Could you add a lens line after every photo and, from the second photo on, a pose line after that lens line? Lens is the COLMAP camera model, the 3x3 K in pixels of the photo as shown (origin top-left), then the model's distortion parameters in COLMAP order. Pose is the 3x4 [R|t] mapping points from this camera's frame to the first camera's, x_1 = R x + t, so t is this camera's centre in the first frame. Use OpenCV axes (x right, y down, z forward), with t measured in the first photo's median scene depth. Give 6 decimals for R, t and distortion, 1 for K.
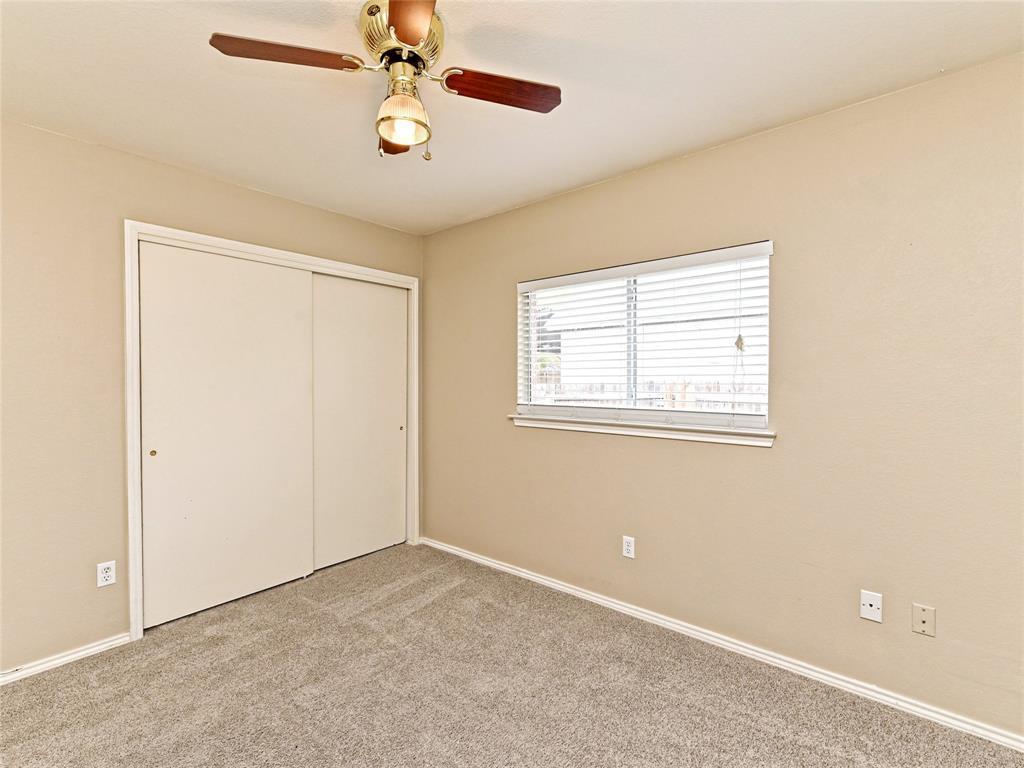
lens RADIAL K [[490.6, 0, 512.0], [0, 490.6, 384.0], [0, 0, 1]] dist [0.003234, 0.000348]
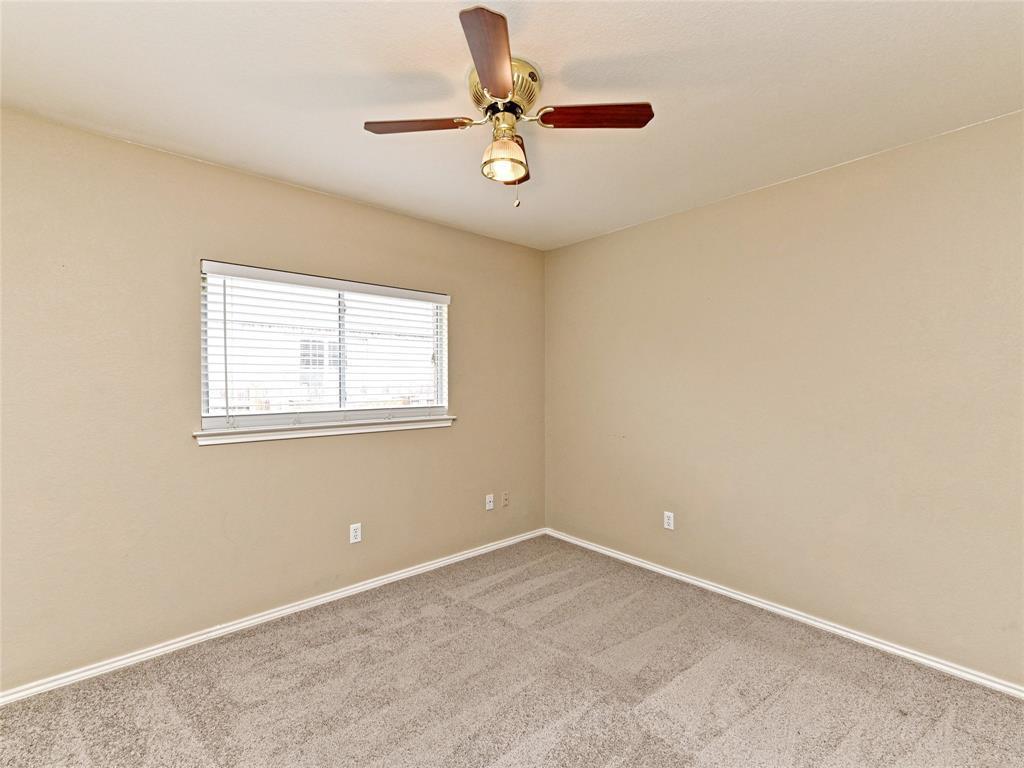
lens RADIAL K [[490.6, 0, 512.0], [0, 490.6, 384.0], [0, 0, 1]] dist [0.003234, 0.000348]
pose [[0.090103, -0.001608, 0.995931, -0.945611], [0.011872, 0.999929, 0.000540, -0.006405], [-0.995862, 0.011775, 0.090116, 0.599711]]
